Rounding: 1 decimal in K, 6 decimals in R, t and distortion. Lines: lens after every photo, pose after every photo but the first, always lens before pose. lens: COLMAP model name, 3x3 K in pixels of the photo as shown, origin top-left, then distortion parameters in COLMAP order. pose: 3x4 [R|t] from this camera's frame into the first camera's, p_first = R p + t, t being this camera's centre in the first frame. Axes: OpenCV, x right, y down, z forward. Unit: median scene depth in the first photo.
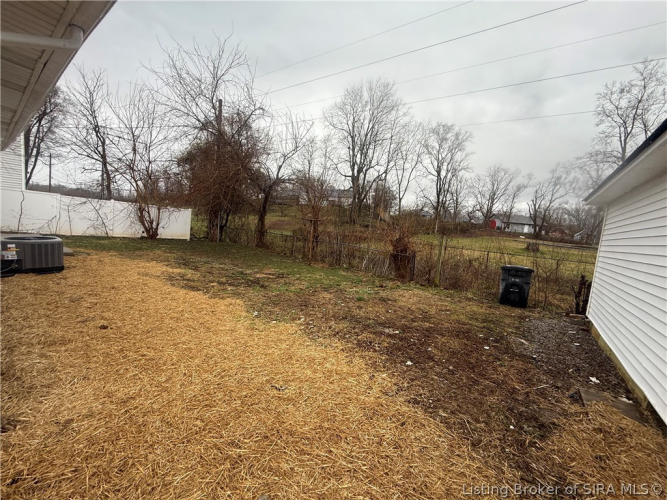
lens RADIAL K [[263.8, 0, 332.5], [0, 263.8, 251.8], [0, 0, 1]] dist [-0.000784, 0.000074]
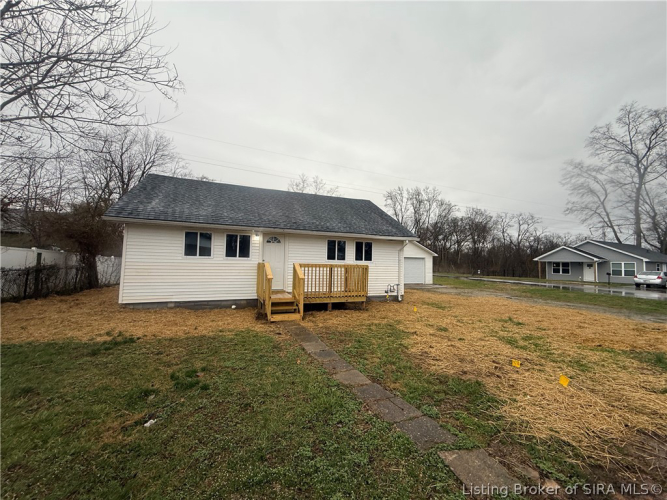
lens RADIAL K [[263.8, 0, 331.5], [0, 263.8, 249.2], [0, 0, 1]] dist [-0.000784, 0.000074]
pose [[0.513901, -0.029061, 0.857357, -0.387986], [0.106958, 0.993798, -0.030424, -0.020632], [-0.851156, 0.107336, 0.513822, -0.166679]]
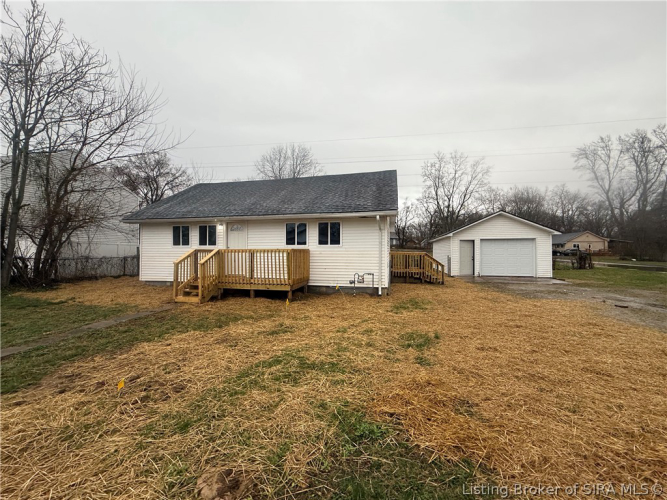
lens RADIAL K [[263.8, 0, 333.3], [0, 263.8, 248.9], [0, 0, 1]] dist [-0.000784, 0.000074]
pose [[0.906573, -0.082897, 0.413829, -0.253442], [0.119345, 0.990855, -0.062962, 0.001475], [-0.404825, 0.106468, 0.908175, -0.251253]]
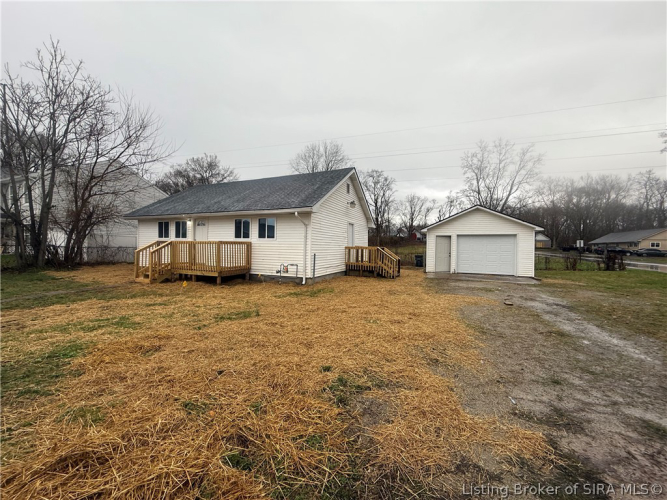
lens RADIAL K [[263.8, 0, 333.7], [0, 263.8, 248.9], [0, 0, 1]] dist [-0.000784, 0.000074]
pose [[0.968391, -0.073403, 0.238390, -0.172472], [0.091344, 0.993690, -0.065089, 0.014185], [-0.232108, 0.084807, 0.968986, -0.299148]]
